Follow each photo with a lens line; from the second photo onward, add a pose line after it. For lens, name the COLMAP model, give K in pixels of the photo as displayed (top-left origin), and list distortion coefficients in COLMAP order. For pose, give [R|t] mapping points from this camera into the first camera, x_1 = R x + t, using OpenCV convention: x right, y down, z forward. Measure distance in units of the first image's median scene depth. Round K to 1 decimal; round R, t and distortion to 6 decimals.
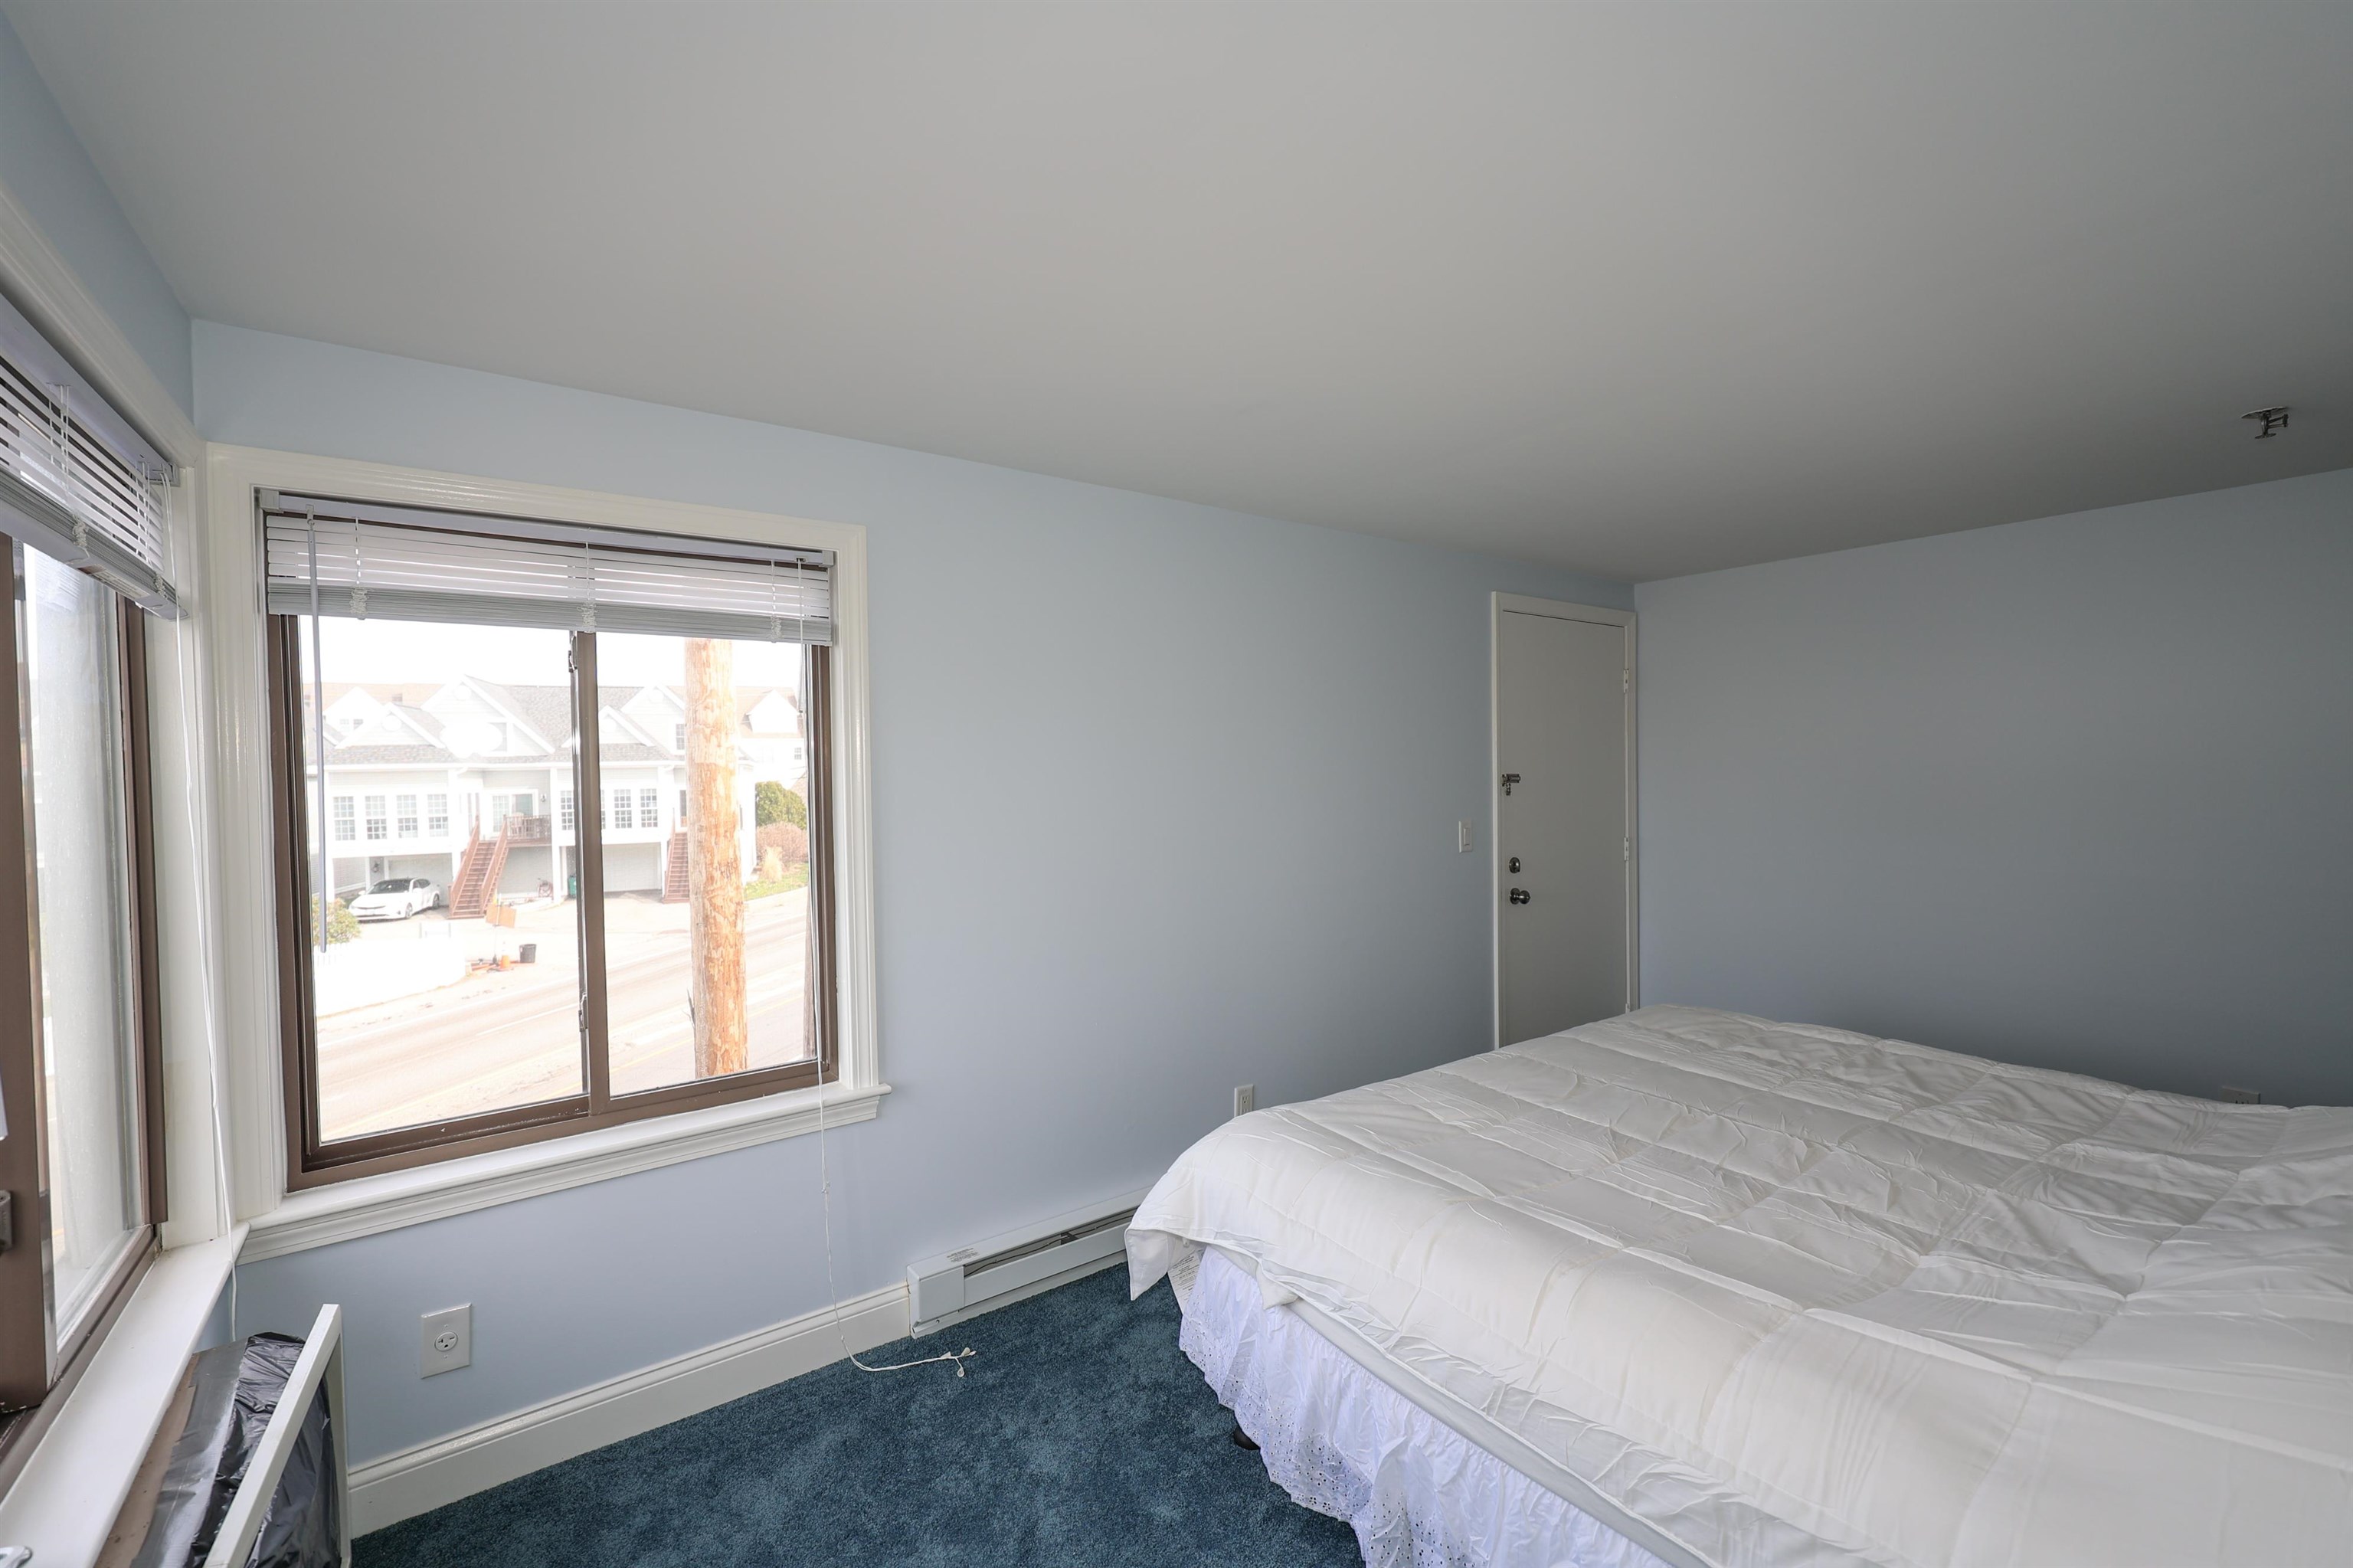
lens RADIAL K [[962.4, 0, 1179.7], [0, 962.4, 787.9], [0, 0, 1]] dist [0.002041, 0.000182]
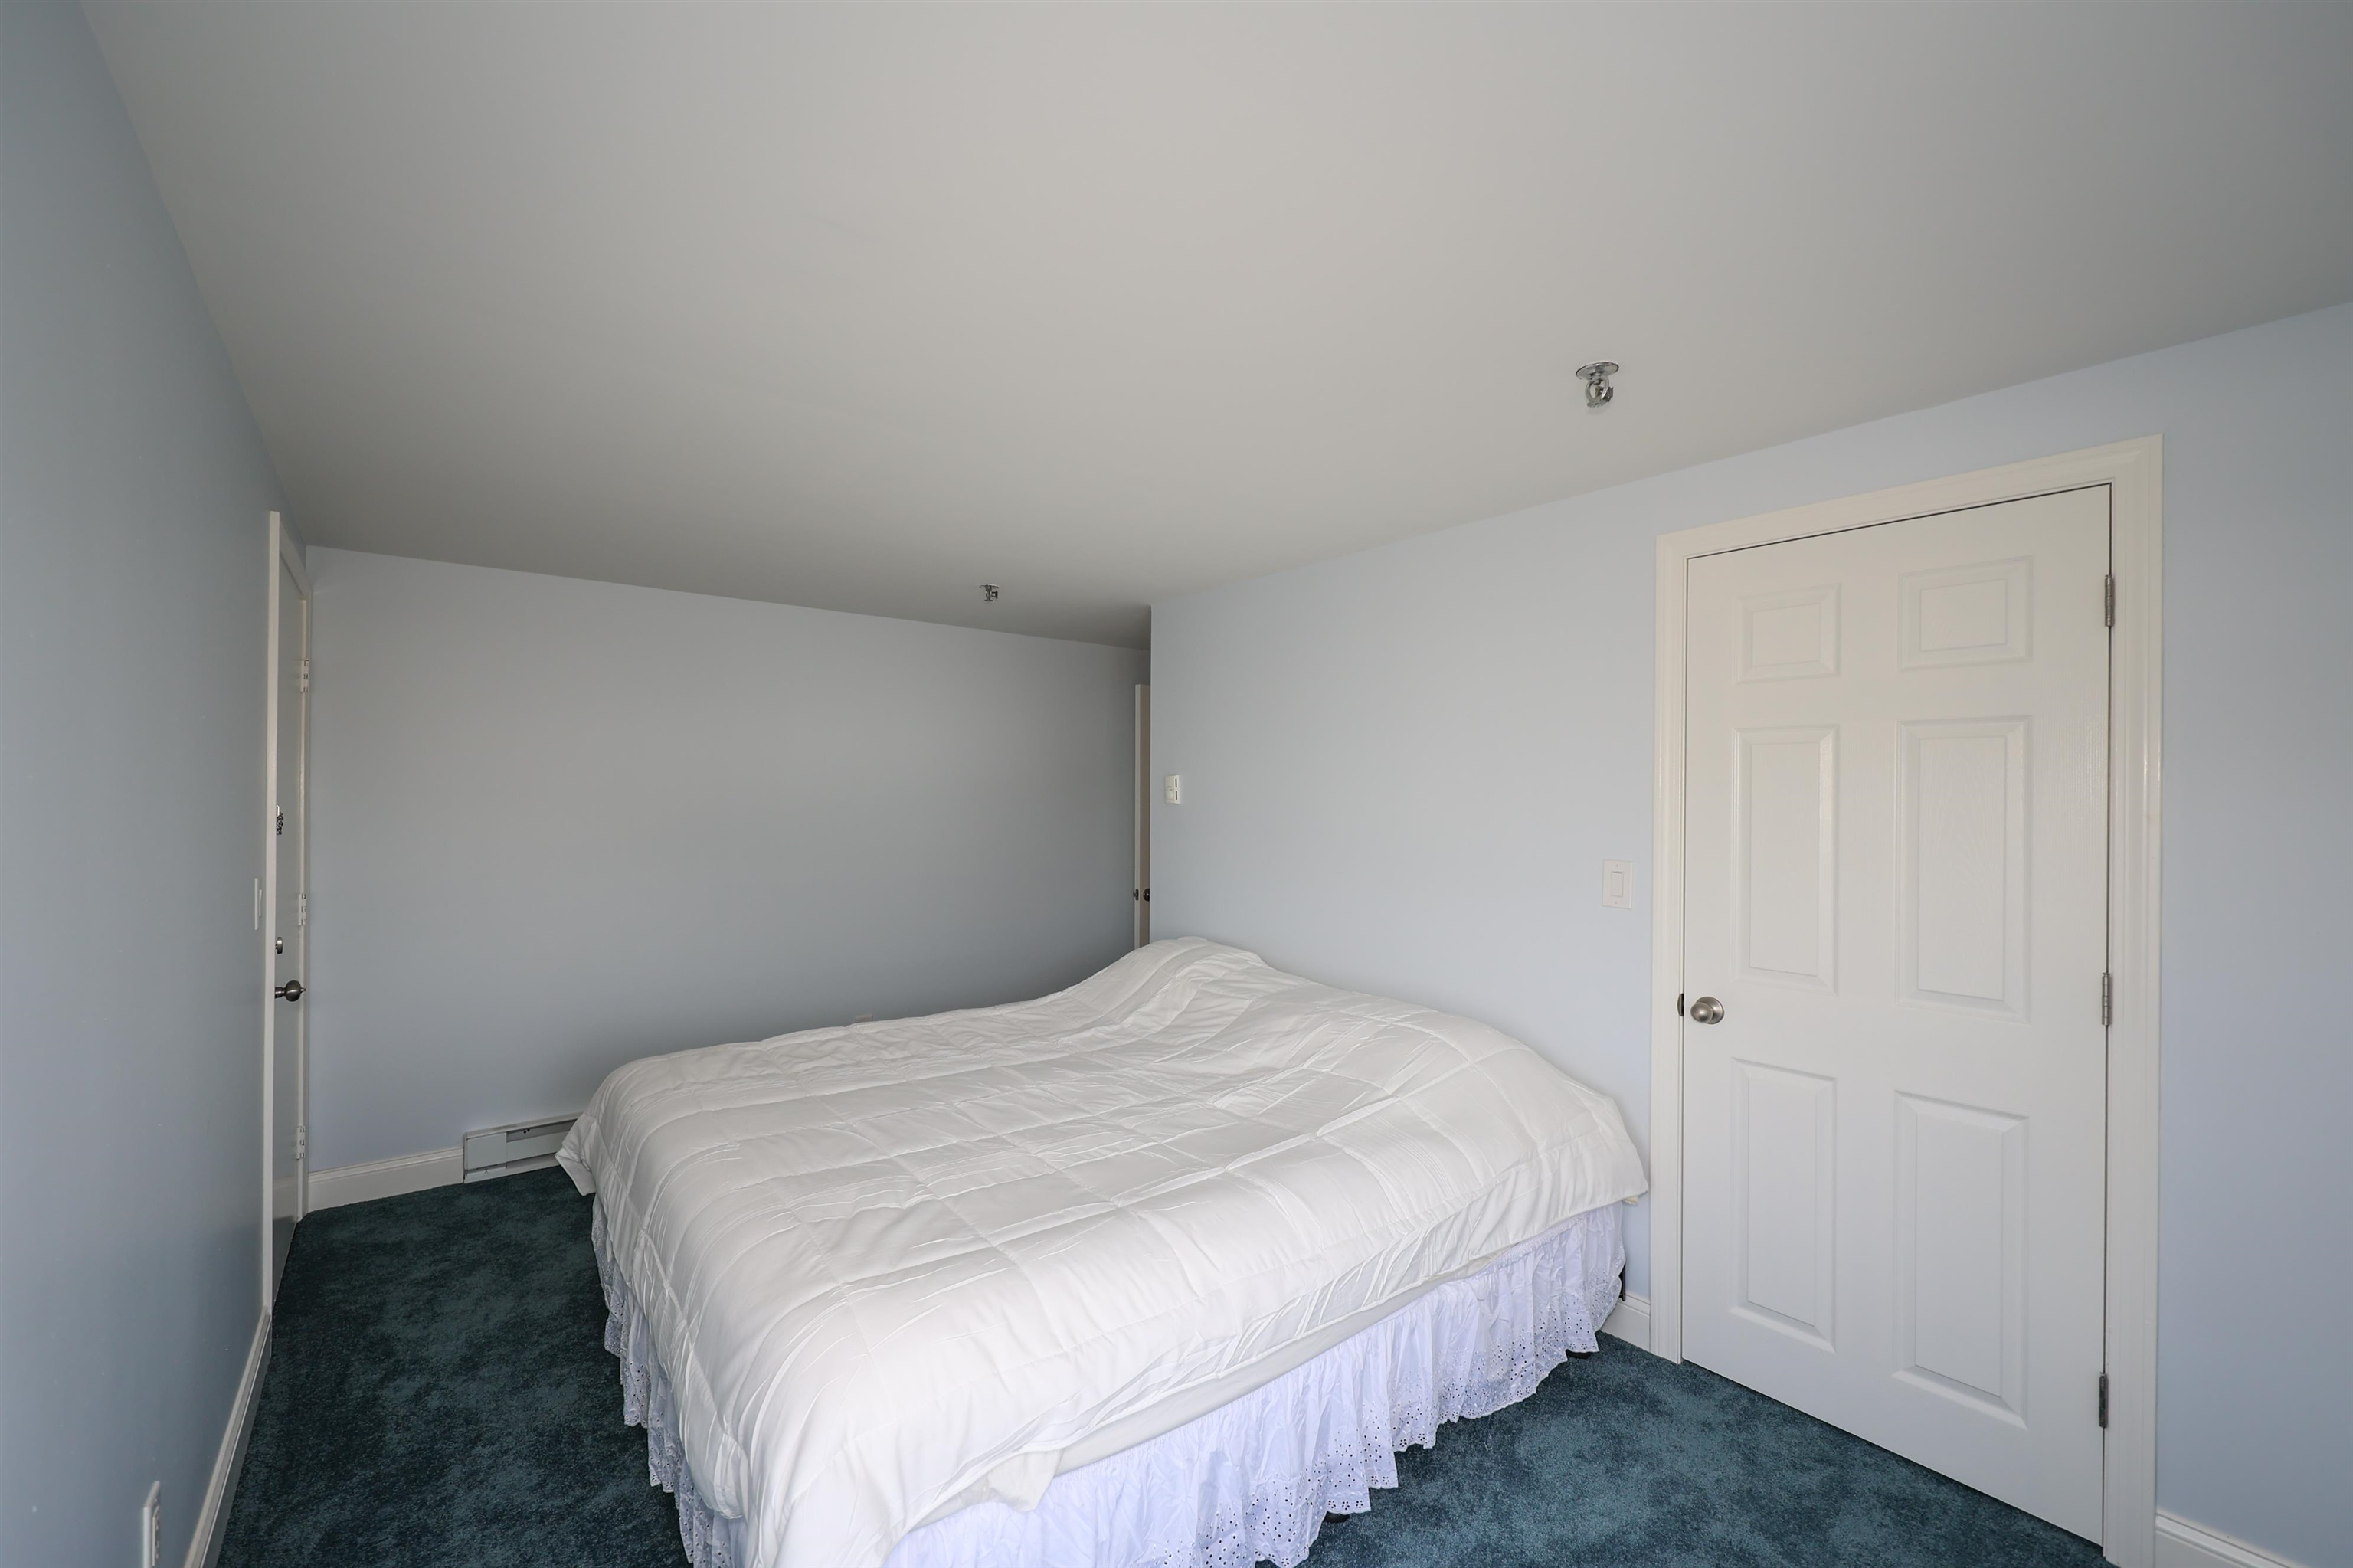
lens RADIAL K [[962.4, 0, 1179.7], [0, 962.4, 787.9], [0, 0, 1]] dist [0.002041, 0.000182]
pose [[-0.021382, 0.024388, 0.999474, -0.581361], [0.018568, 0.999540, -0.023992, 0.007795], [-0.999599, 0.018045, -0.021825, 0.780063]]
